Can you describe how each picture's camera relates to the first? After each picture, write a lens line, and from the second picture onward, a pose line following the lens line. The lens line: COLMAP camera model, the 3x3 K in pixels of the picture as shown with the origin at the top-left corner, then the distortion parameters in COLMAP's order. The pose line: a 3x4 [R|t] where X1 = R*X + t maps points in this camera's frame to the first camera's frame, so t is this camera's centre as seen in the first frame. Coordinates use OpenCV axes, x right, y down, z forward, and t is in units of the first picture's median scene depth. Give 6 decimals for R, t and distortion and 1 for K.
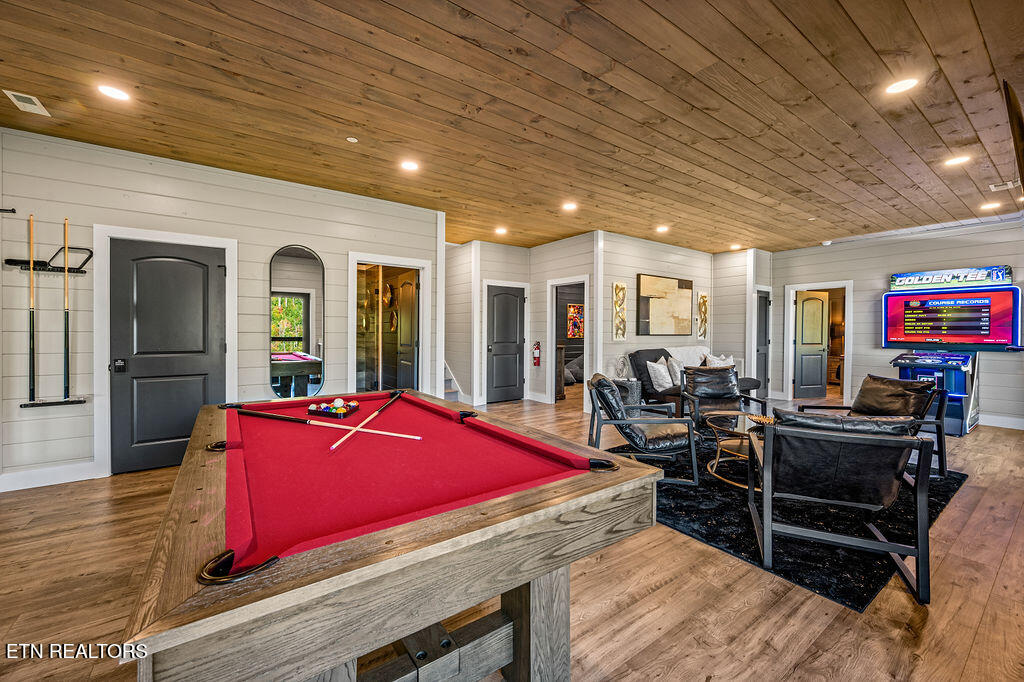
lens RADIAL K [[402.0, 0, 500.7], [0, 402.0, 335.0], [0, 0, 1]] dist [0.000581, -0.000247]
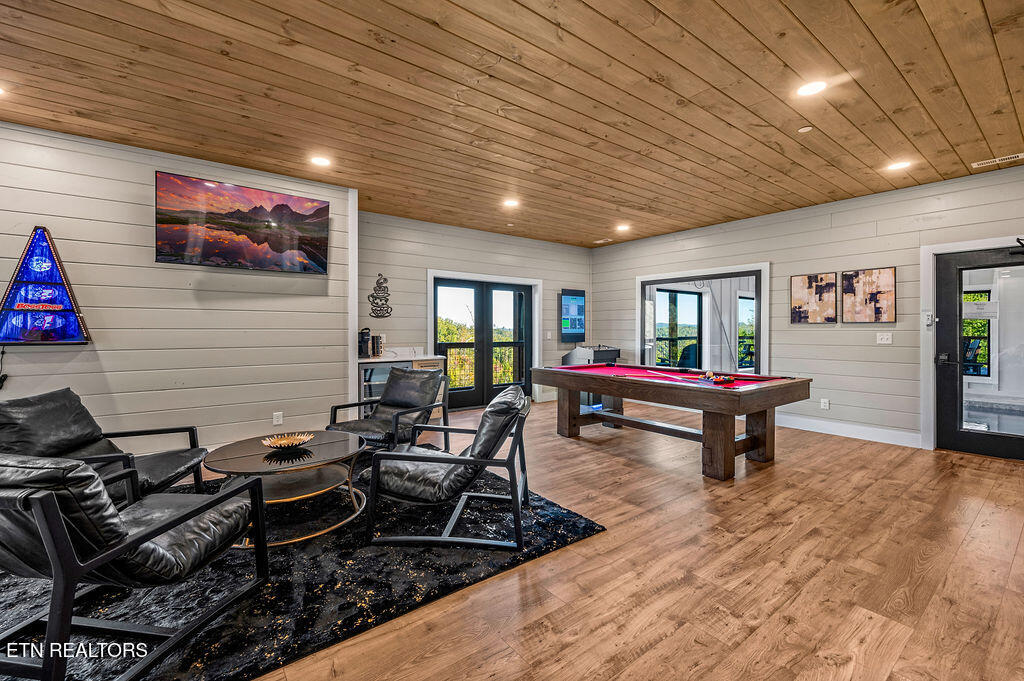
lens RADIAL K [[402.9, 0, 508.5], [0, 402.9, 332.1], [0, 0, 1]] dist [-0.000867, -0.000359]
pose [[-0.999735, -0.010350, -0.020579, 0.149997], [-0.010745, 0.999758, 0.019218, -0.011116], [0.020375, 0.019434, -0.999604, 0.971844]]
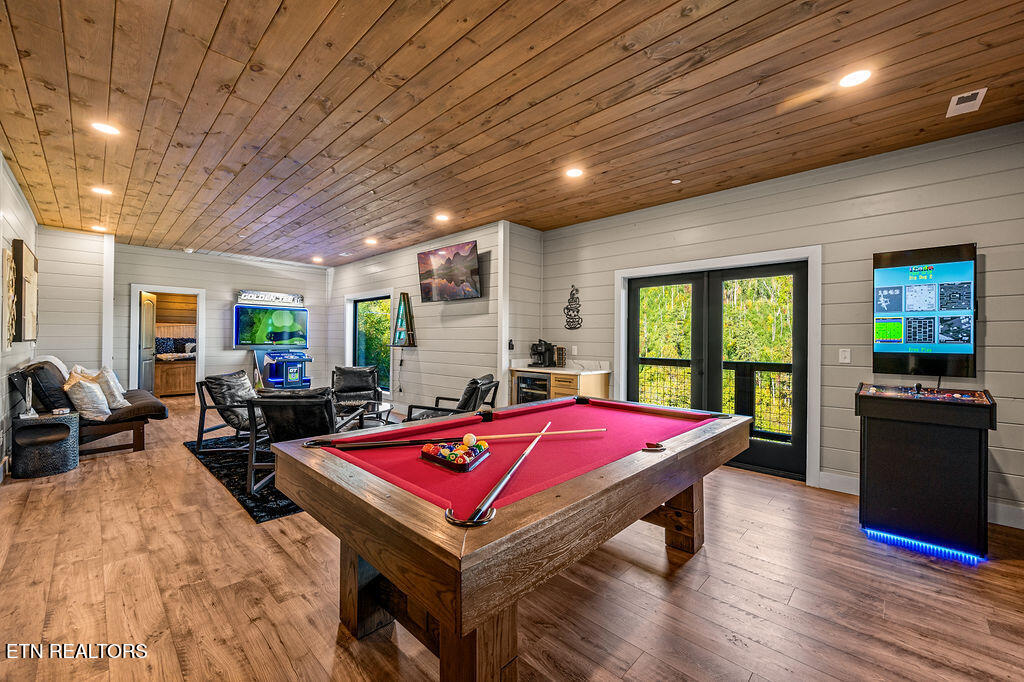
lens RADIAL K [[419.7, 0, 515.5], [0, 419.7, 337.8], [0, 0, 1]] dist [-0.002234, -0.000864]
pose [[-0.204666, -0.003440, 0.978826, -0.439972], [-0.000354, 0.999994, 0.003441, -0.007275], [-0.978832, 0.000358, -0.204666, 0.409056]]
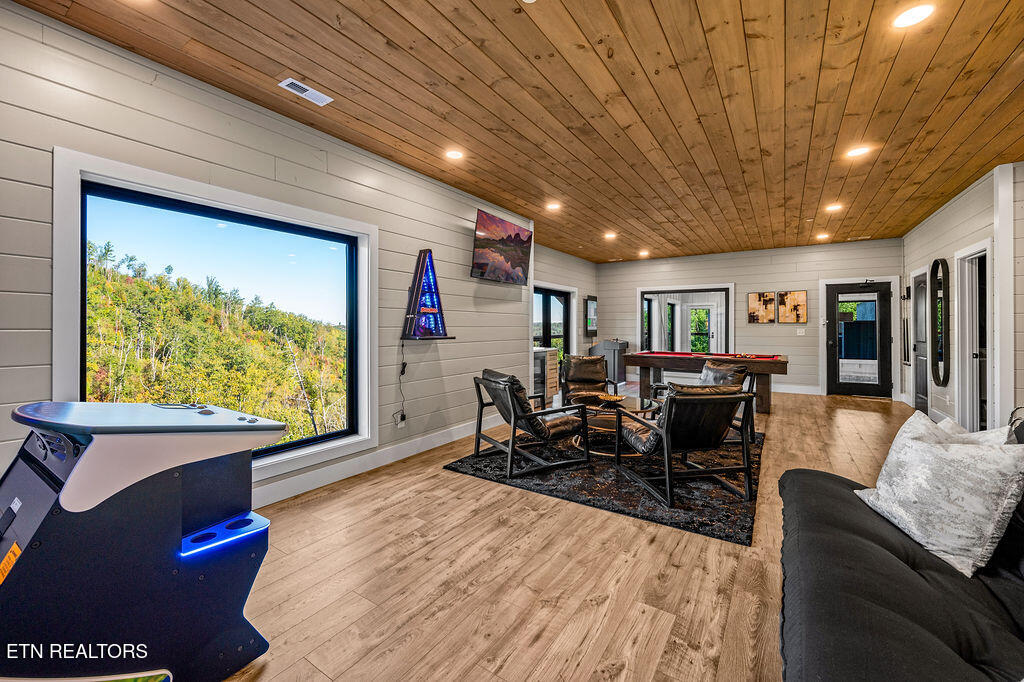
lens RADIAL K [[419.7, 0, 503.7], [0, 419.7, 329.4], [0, 0, 1]] dist [-0.002234, -0.000864]
pose [[-0.929981, -0.006821, -0.367543, 0.777001], [-0.012955, 0.999815, 0.014226, -0.008490], [0.367378, 0.017992, -0.929898, 1.118269]]
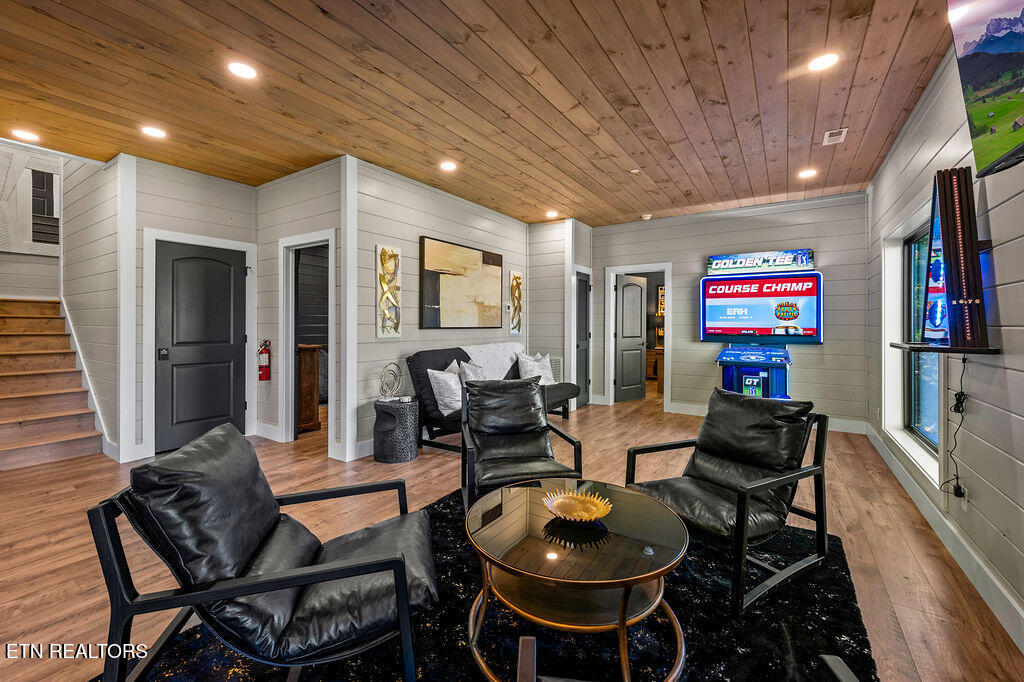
lens RADIAL K [[428.3, 0, 513.0], [0, 428.3, 322.1], [0, 0, 1]] dist [0.000637, -0.000615]
pose [[0.919325, -0.001630, 0.393495, 0.211069], [0.006446, 0.999920, -0.010919, -0.001470], [-0.393446, 0.012575, 0.919262, 0.302858]]
